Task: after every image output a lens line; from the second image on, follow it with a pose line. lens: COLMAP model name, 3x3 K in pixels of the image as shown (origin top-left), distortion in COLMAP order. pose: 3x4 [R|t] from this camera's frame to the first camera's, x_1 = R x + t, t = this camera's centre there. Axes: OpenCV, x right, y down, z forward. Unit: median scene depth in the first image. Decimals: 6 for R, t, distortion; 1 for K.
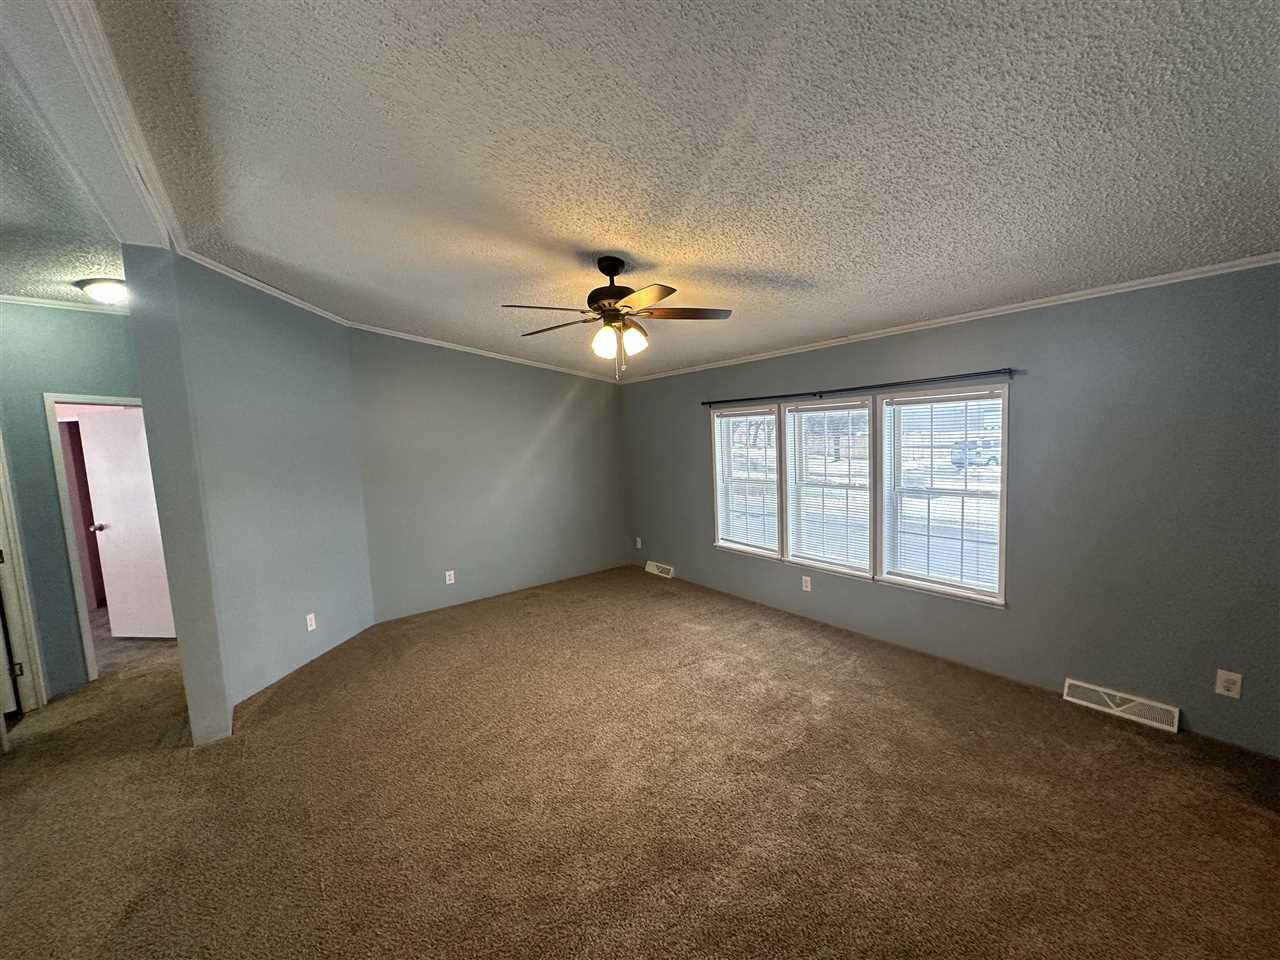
lens RADIAL K [[515.2, 0, 640.0], [0, 515.2, 480.0], [0, 0, 1]] dist [-0.006351, 0.000004]
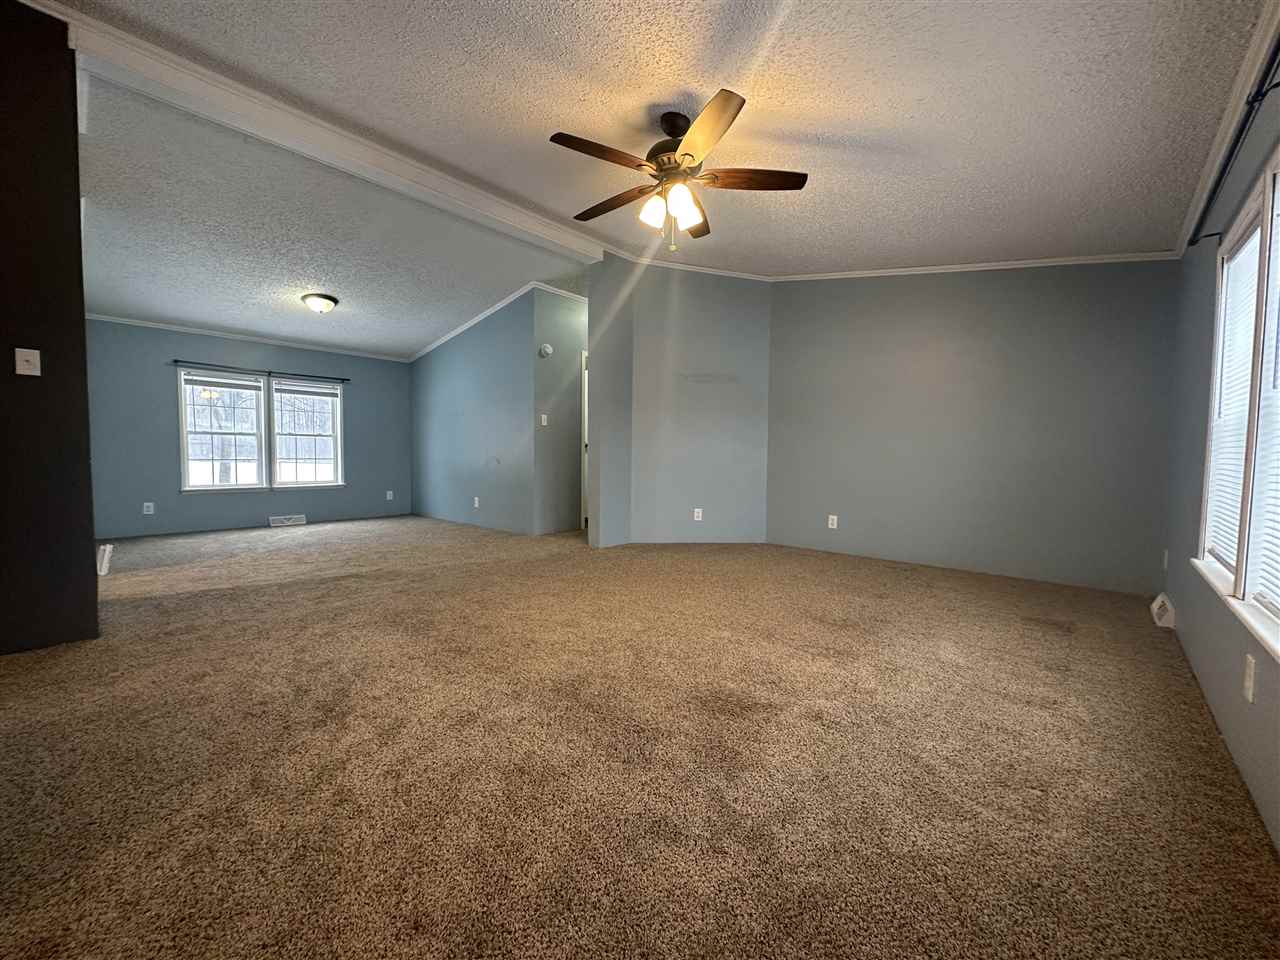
lens RADIAL K [[515.2, 0, 640.0], [0, 515.2, 480.0], [0, 0, 1]] dist [-0.006351, 0.000004]
pose [[0.197395, 0.102317, -0.974970, 0.416190], [-0.113881, 0.990199, 0.080858, 0.063762], [0.973687, 0.095069, 0.207112, 0.378117]]
